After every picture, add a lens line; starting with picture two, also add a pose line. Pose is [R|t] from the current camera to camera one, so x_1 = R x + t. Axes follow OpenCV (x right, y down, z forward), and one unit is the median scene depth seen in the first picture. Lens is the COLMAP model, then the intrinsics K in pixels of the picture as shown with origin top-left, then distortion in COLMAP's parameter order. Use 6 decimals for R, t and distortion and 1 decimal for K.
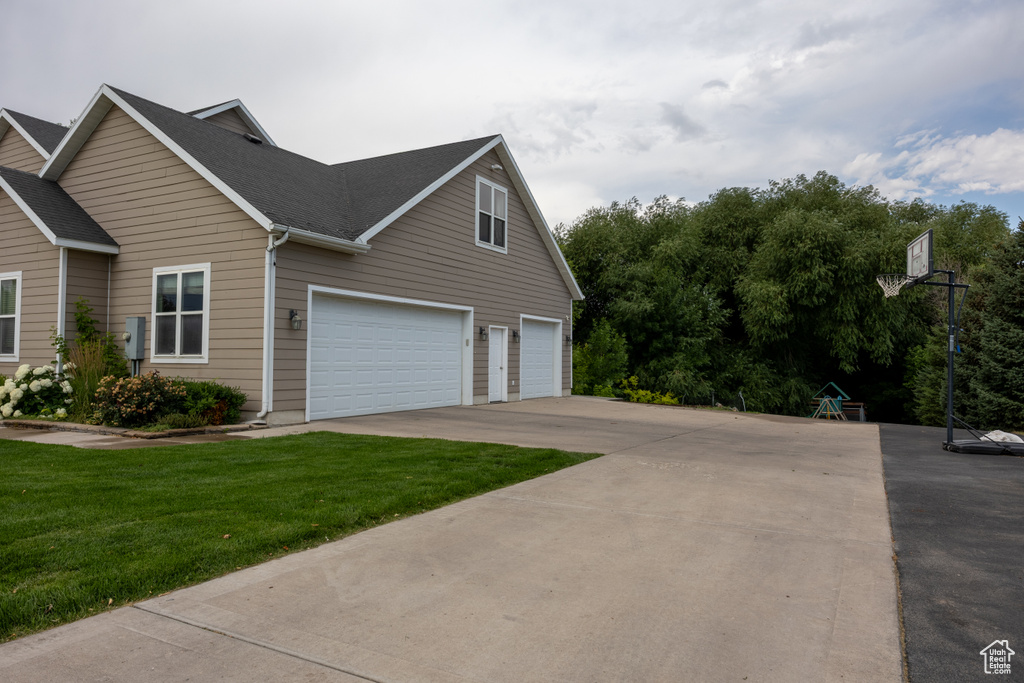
lens RADIAL K [[665.2, 0, 511.4], [0, 665.2, 339.7], [0, 0, 1]] dist [0.035006, 0.001323]
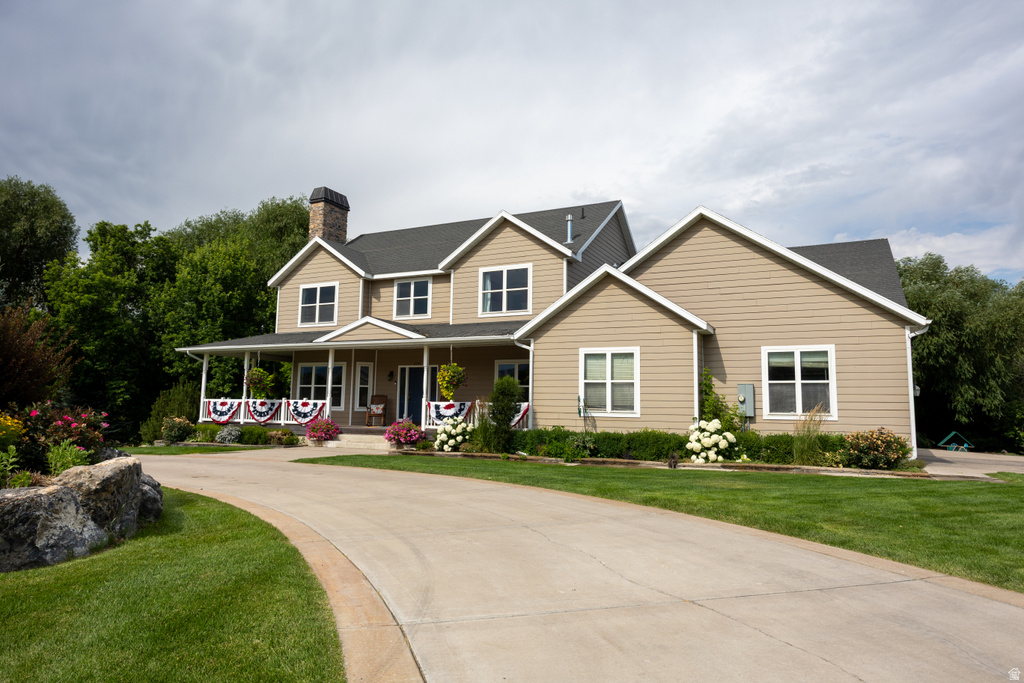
lens RADIAL K [[657.3, 0, 513.0], [0, 657.3, 340.7], [0, 0, 1]] dist [-0.003595, -0.000051]
pose [[0.996946, 0.010053, 0.077440, -1.119475], [-0.004405, 0.997339, -0.072765, -0.023052], [-0.077965, 0.072202, 0.994338, -0.234038]]
